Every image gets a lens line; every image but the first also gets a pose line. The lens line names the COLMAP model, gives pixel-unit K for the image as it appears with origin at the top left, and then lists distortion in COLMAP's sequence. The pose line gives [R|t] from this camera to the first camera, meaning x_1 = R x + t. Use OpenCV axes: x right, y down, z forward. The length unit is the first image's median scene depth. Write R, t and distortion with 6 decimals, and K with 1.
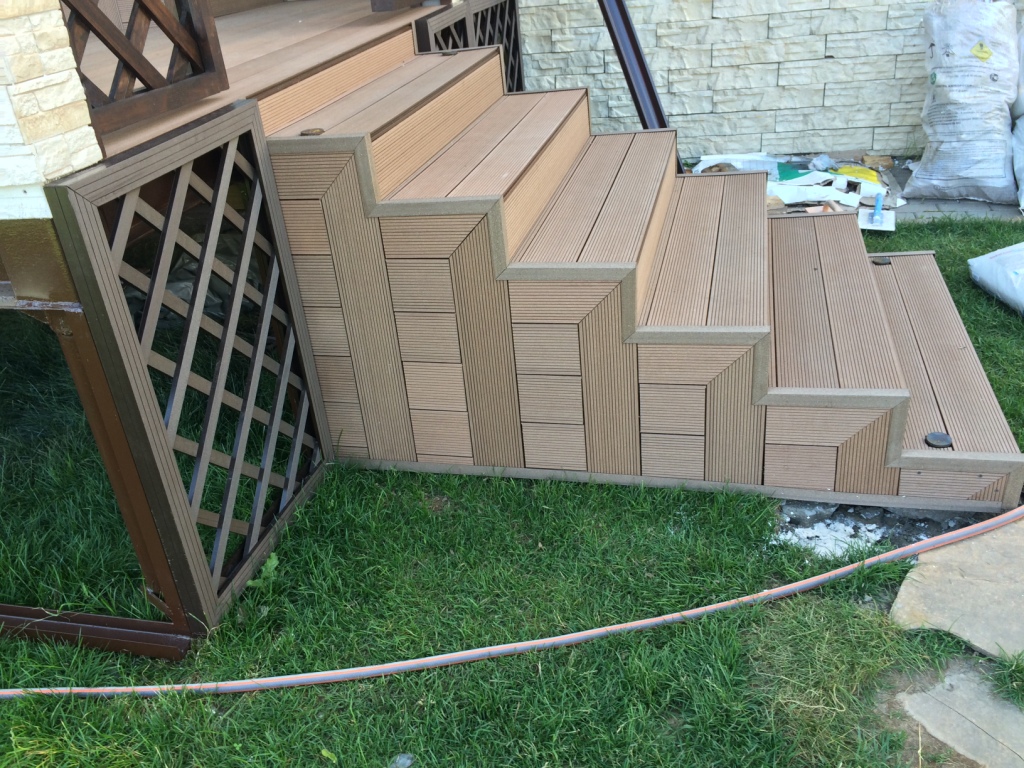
lens RADIAL K [[854.8, 0, 509.3], [0, 854.8, 400.4], [0, 0, 1]] dist [0.070829, -0.099477]
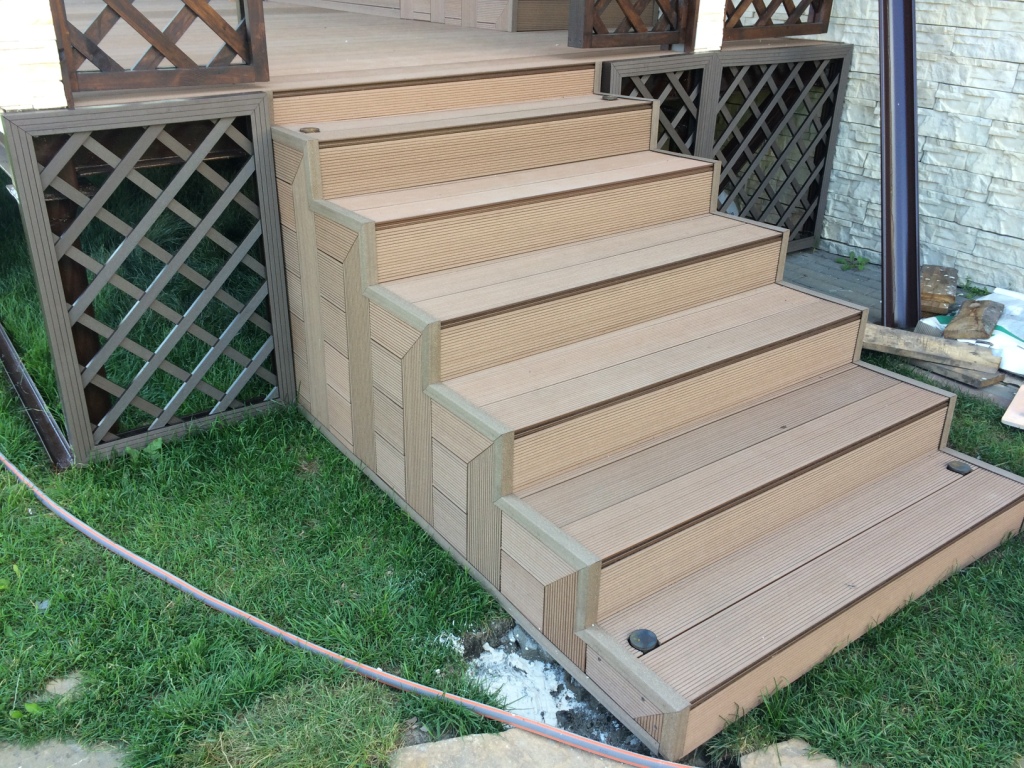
lens RADIAL K [[854.8, 0, 509.3], [0, 854.8, 400.4], [0, 0, 1]] dist [0.070829, -0.099477]
pose [[0.753515, 0.384335, -0.533386, 0.710512], [-0.390058, 0.914449, 0.107878, -0.194536], [0.529216, 0.126764, 0.838964, 0.188238]]
